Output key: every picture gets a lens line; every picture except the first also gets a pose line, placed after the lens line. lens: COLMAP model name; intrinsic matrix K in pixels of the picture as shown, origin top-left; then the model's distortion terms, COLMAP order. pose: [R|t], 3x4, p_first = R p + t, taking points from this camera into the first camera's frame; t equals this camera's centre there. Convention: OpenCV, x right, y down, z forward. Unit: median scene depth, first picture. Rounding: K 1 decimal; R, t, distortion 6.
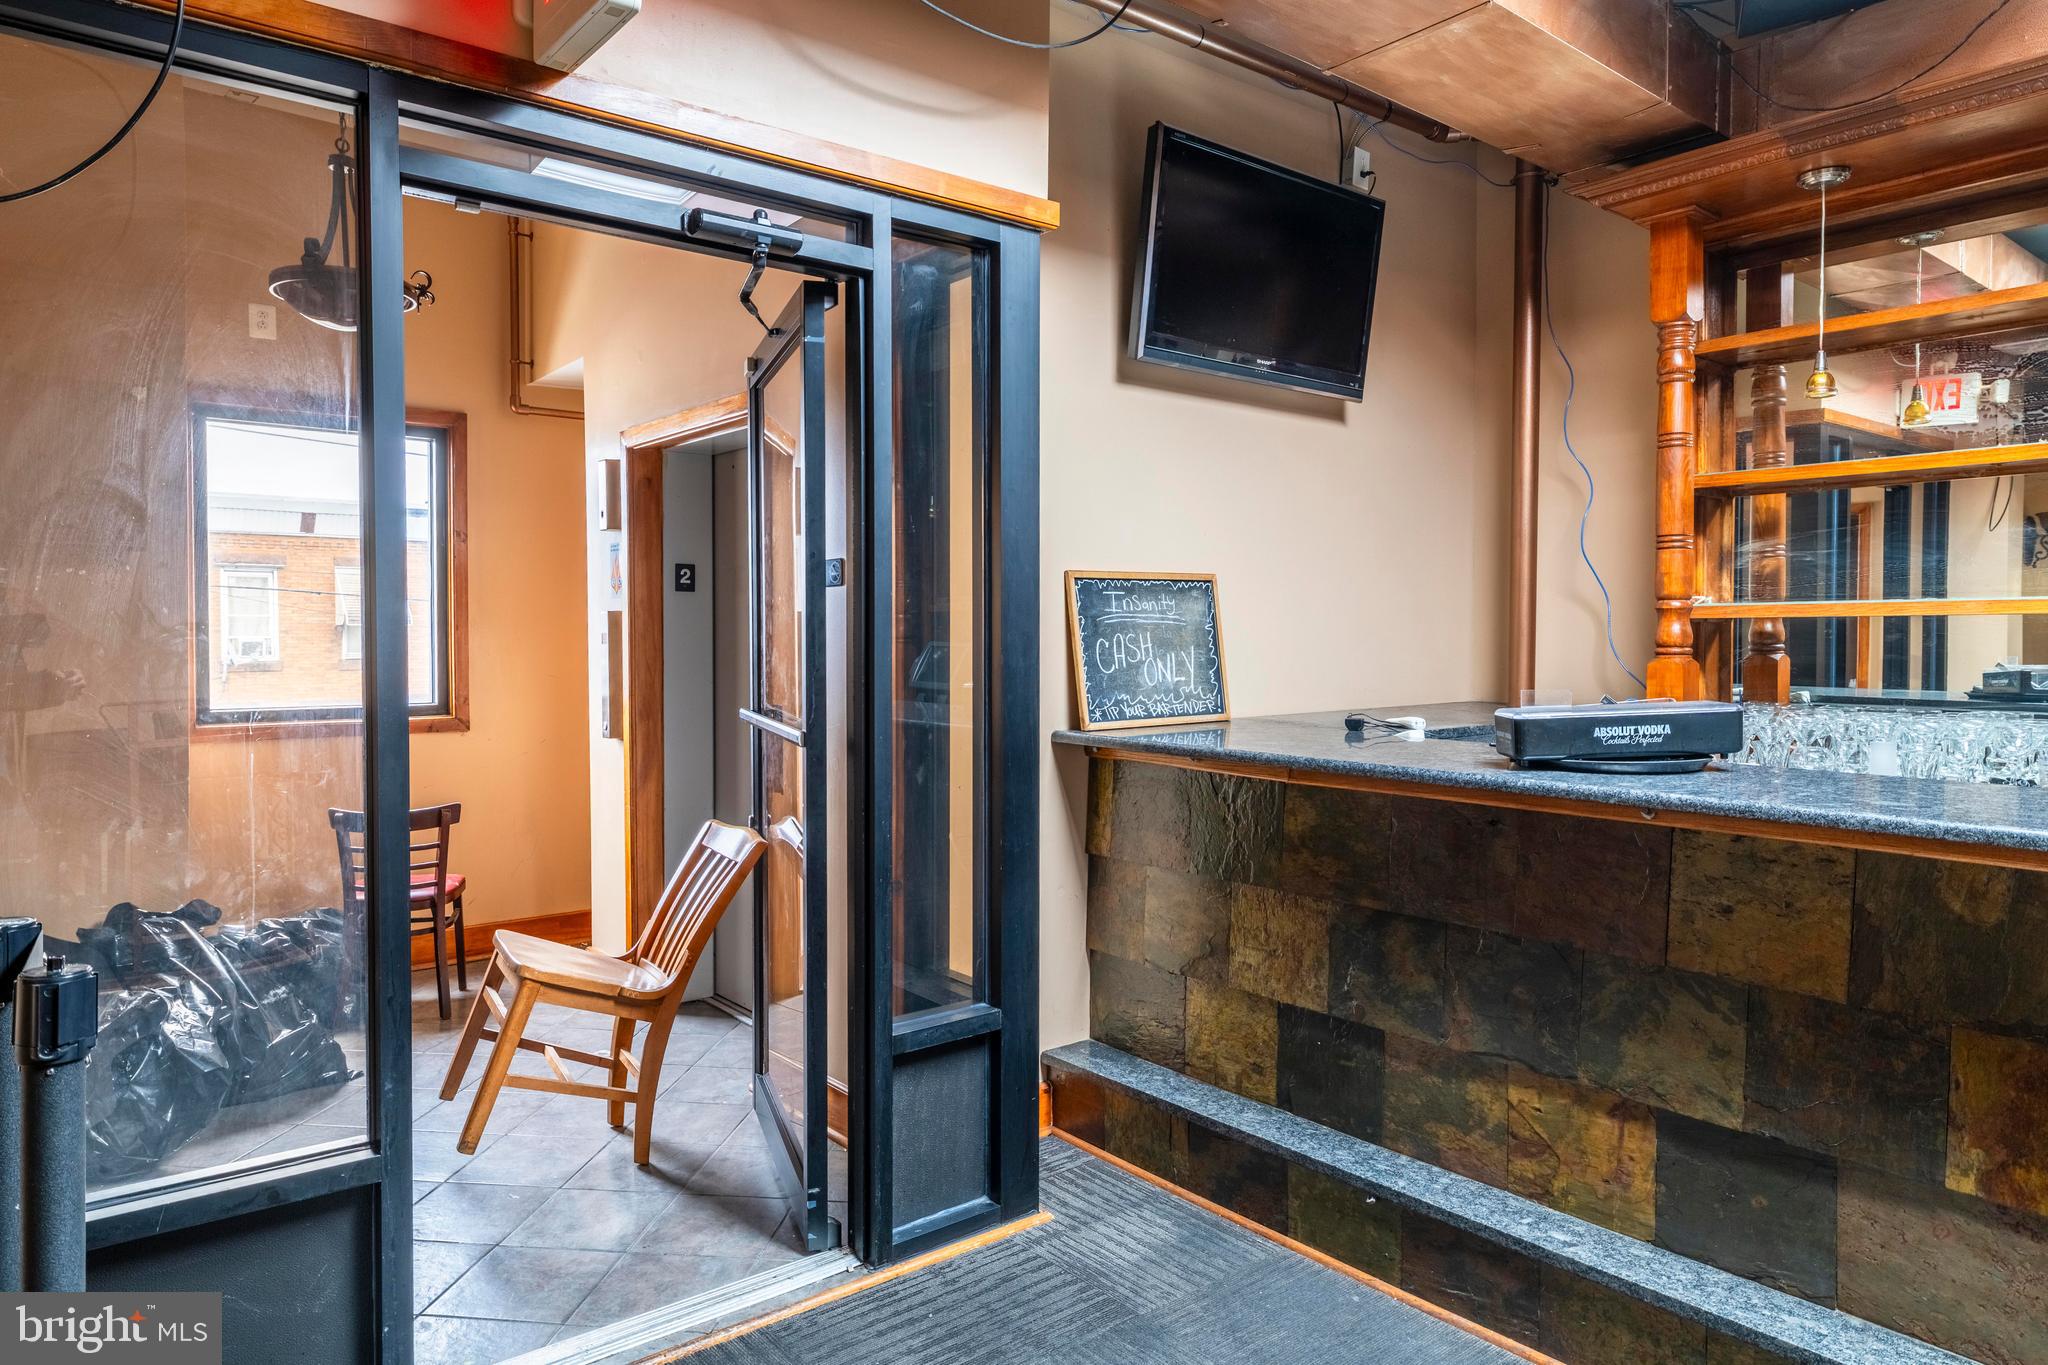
lens RADIAL K [[1275.4, 0, 1024.0], [0, 1275.4, 682.5], [0, 0, 1]] dist [0.028528, 0.000673]
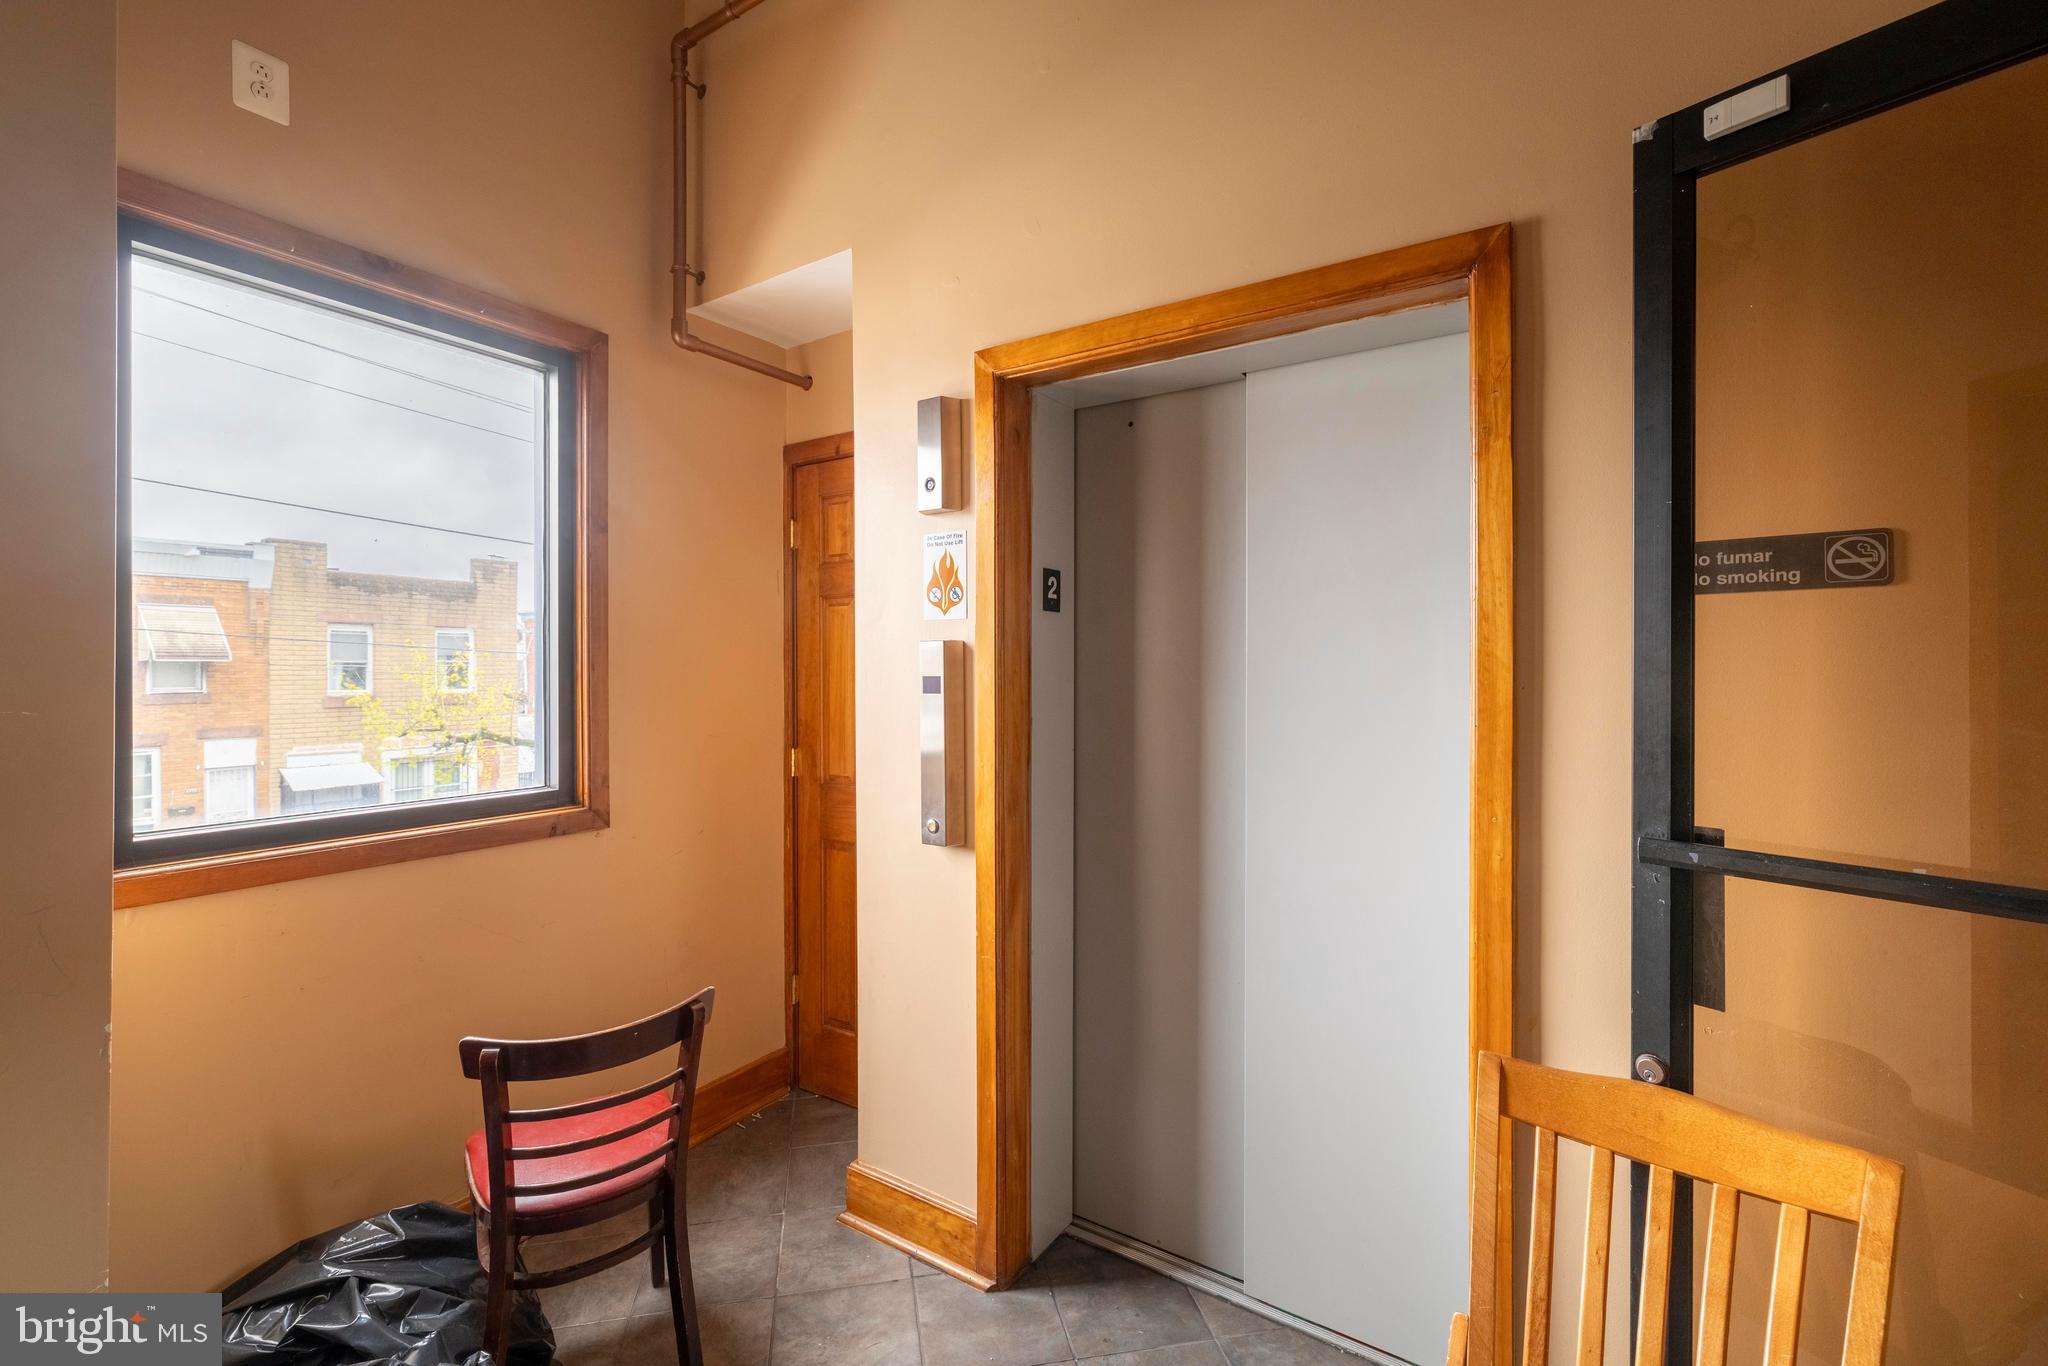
lens RADIAL K [[883.6, 0, 1023.2], [0, 883.6, 675.5], [0, 0, 1]] dist [0.001110, 0.000002]
pose [[0.949511, -0.005643, 0.313682, -0.418820], [0.013628, 0.999636, -0.023269, -0.028266], [-0.313437, 0.026369, 0.949243, 0.576991]]
